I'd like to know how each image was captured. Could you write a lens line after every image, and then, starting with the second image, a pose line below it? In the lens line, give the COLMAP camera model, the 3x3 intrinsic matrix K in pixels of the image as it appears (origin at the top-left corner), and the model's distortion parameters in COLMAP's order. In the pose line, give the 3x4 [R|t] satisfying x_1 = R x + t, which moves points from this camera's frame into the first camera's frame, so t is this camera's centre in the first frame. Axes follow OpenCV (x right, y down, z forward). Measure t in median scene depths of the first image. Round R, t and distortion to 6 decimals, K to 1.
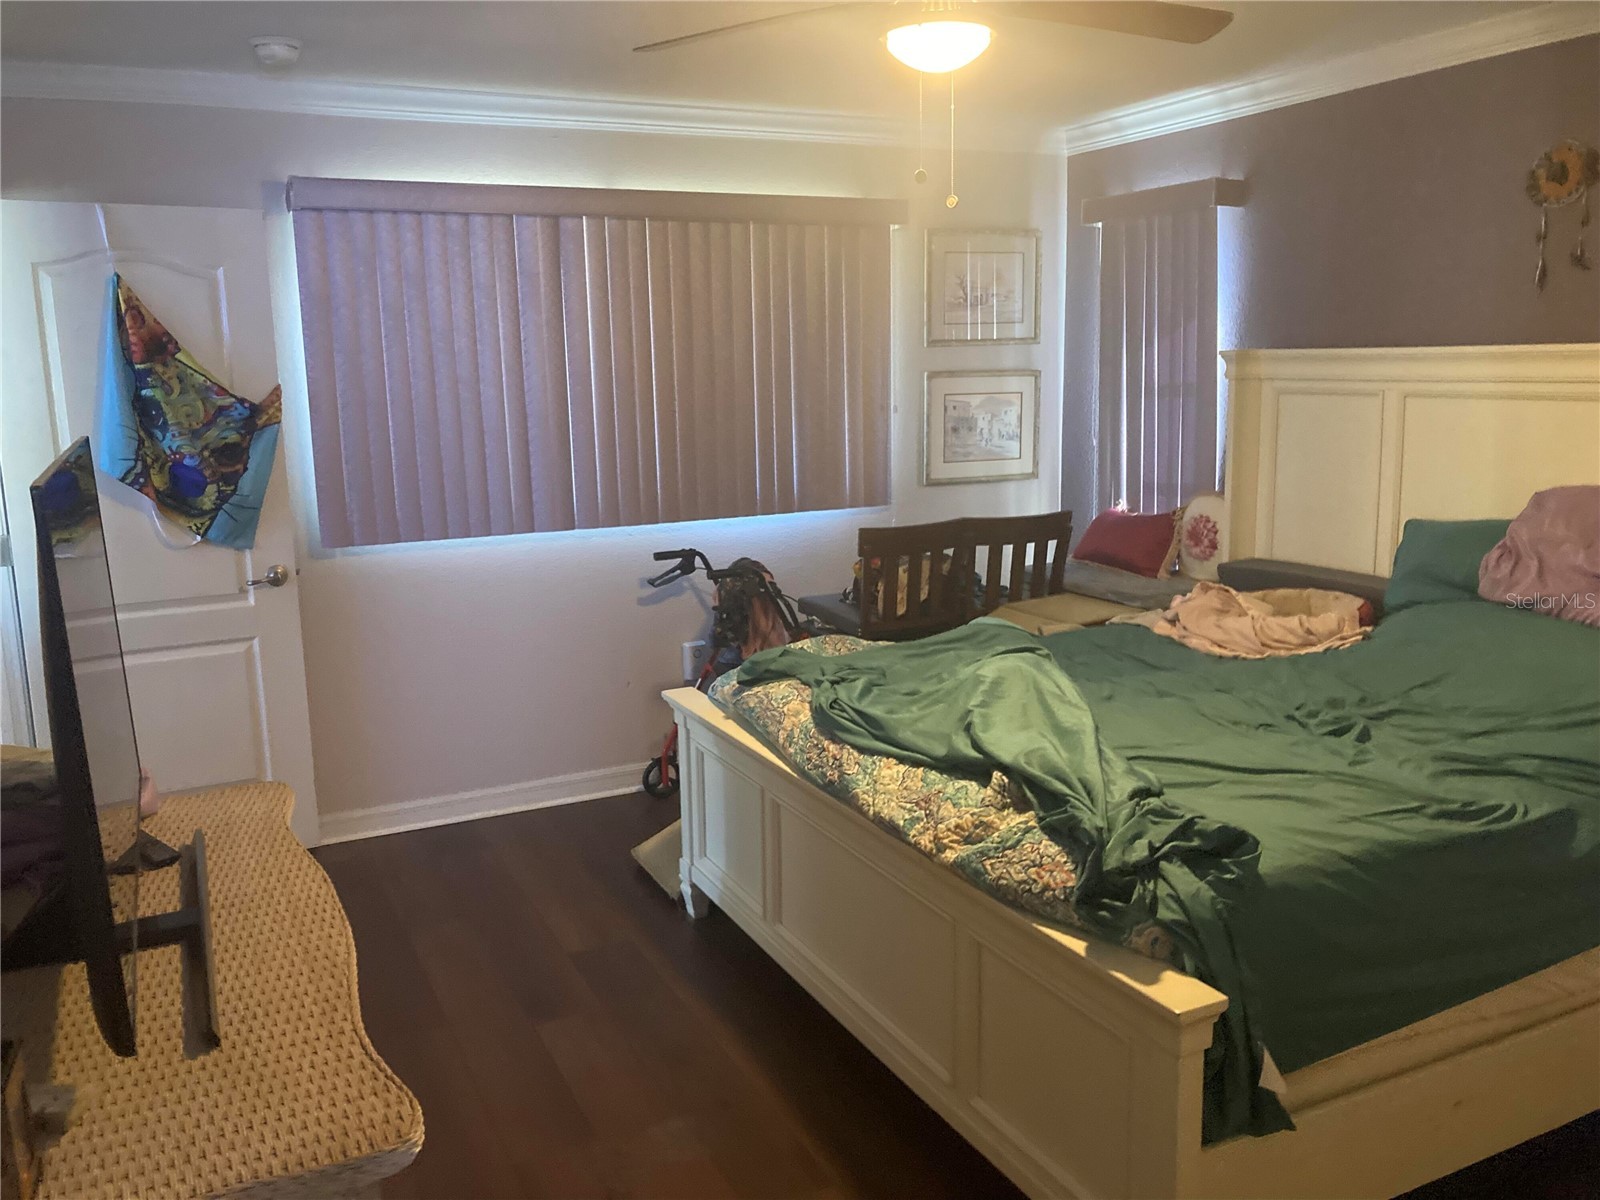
lens RADIAL K [[1309.7, 0, 800.0], [0, 1309.7, 600.0], [0, 0, 1]] dist [0.031867, -0.049820]
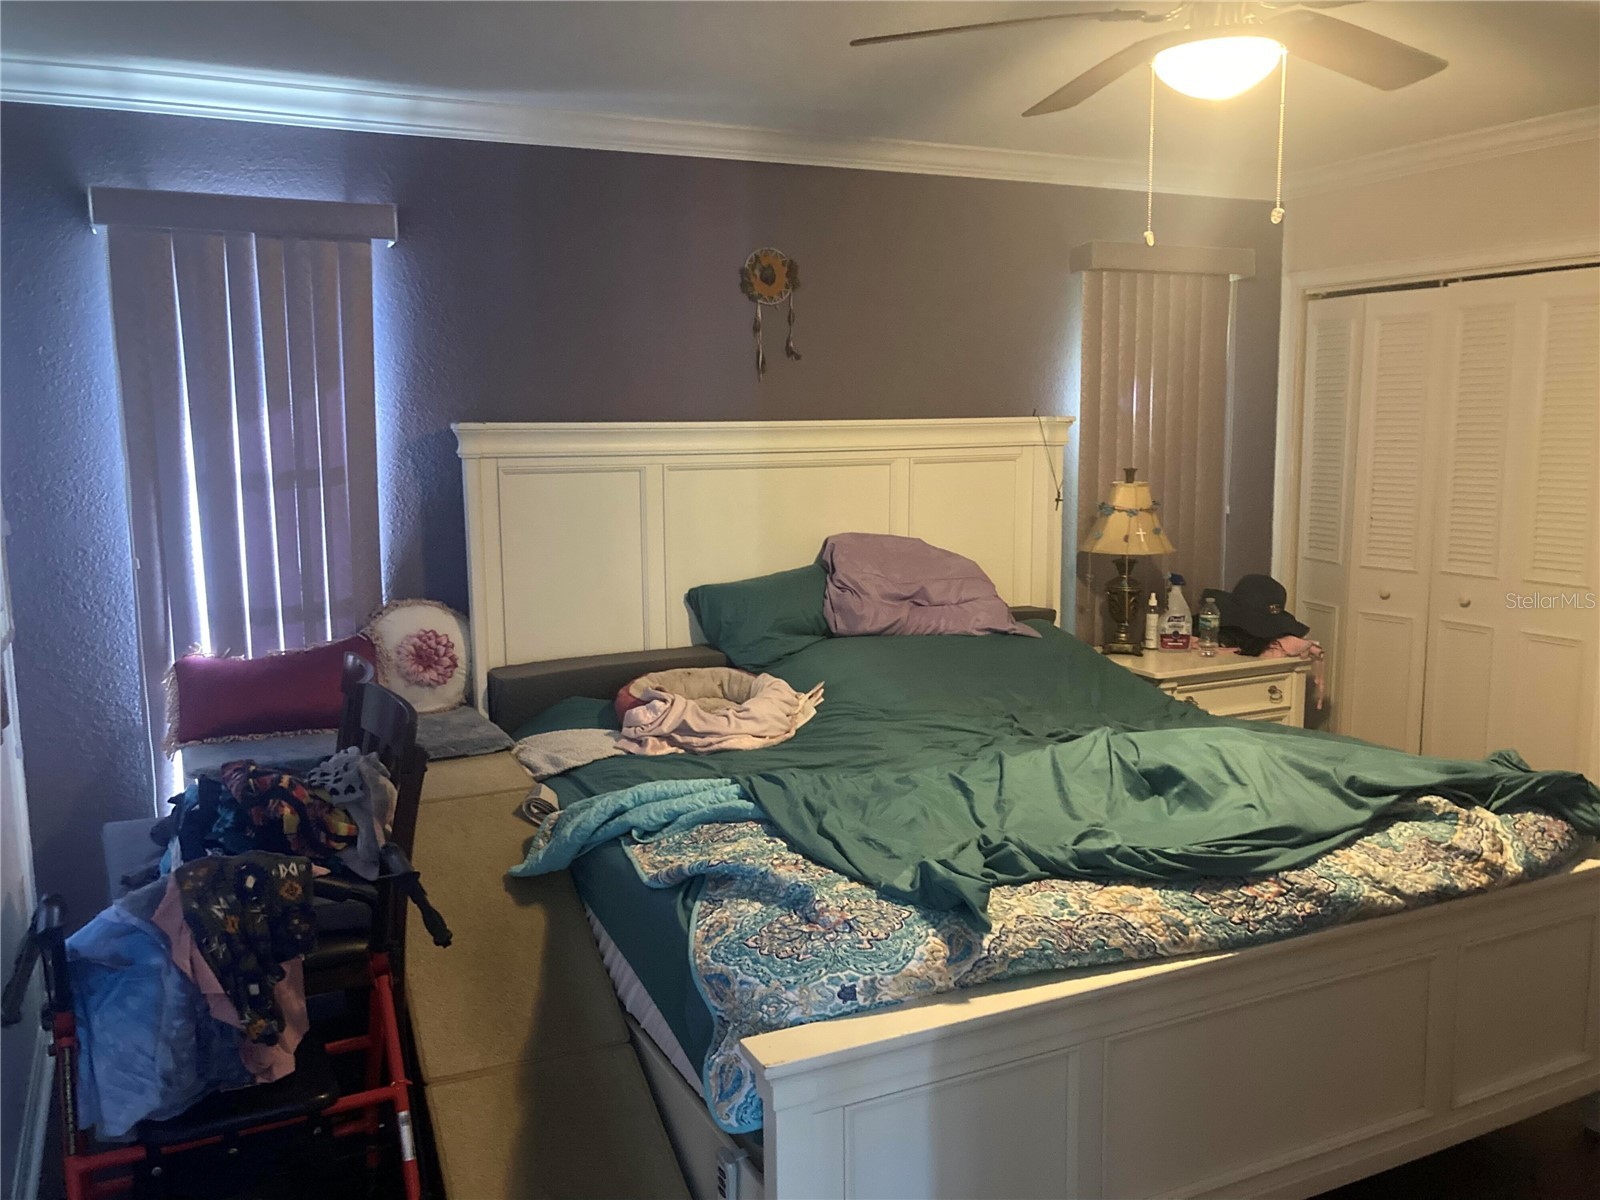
lens RADIAL K [[1309.7, 0, 800.0], [0, 1309.7, 600.0], [0, 0, 1]] dist [0.031867, -0.049820]
pose [[0.002590, -0.118062, 0.993003, -0.630536], [0.191048, 0.974774, 0.115396, -0.173990], [-0.981577, 0.189413, 0.025080, 1.010081]]
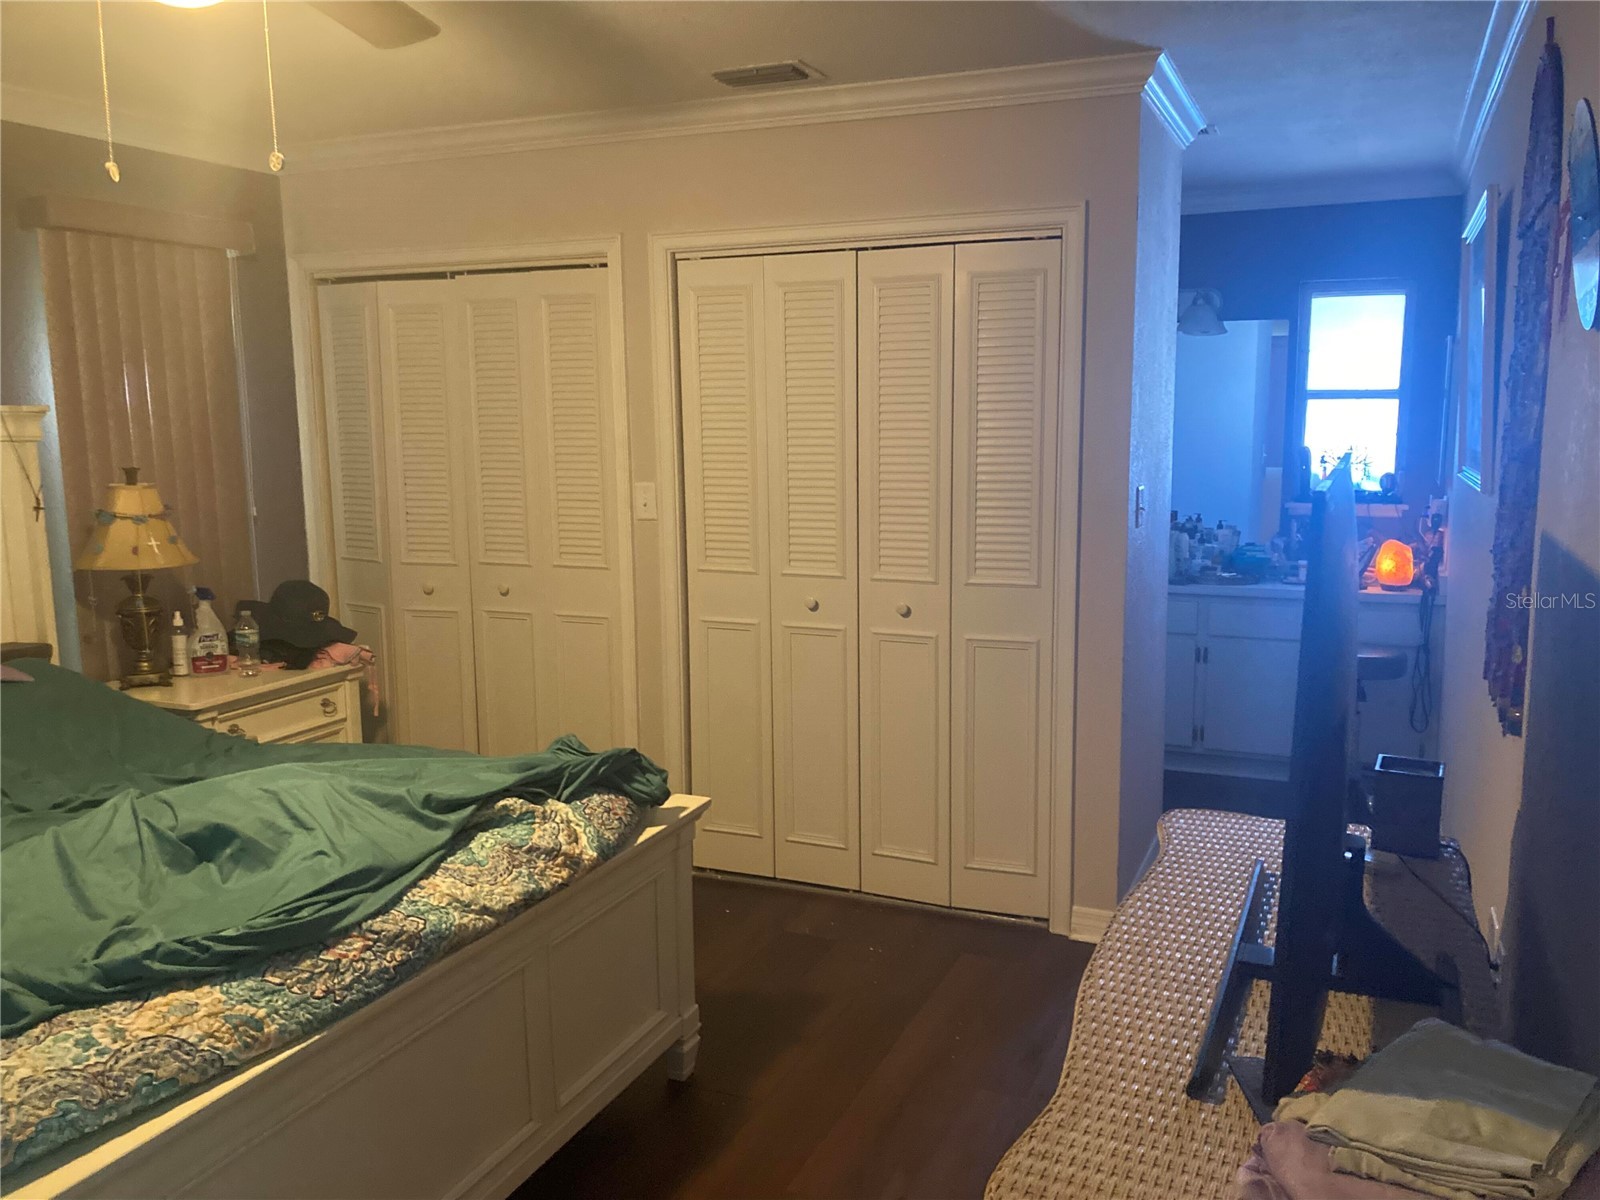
lens RADIAL K [[1303.0, 0, 793.7], [0, 1303.0, 612.1], [0, 0, 1]] dist [0.004842, 0.021490]
pose [[-0.647865, -0.090587, 0.756349, -0.526613], [0.161392, 0.954040, 0.252508, -0.160533], [-0.744462, 0.285660, -0.603469, 0.979847]]
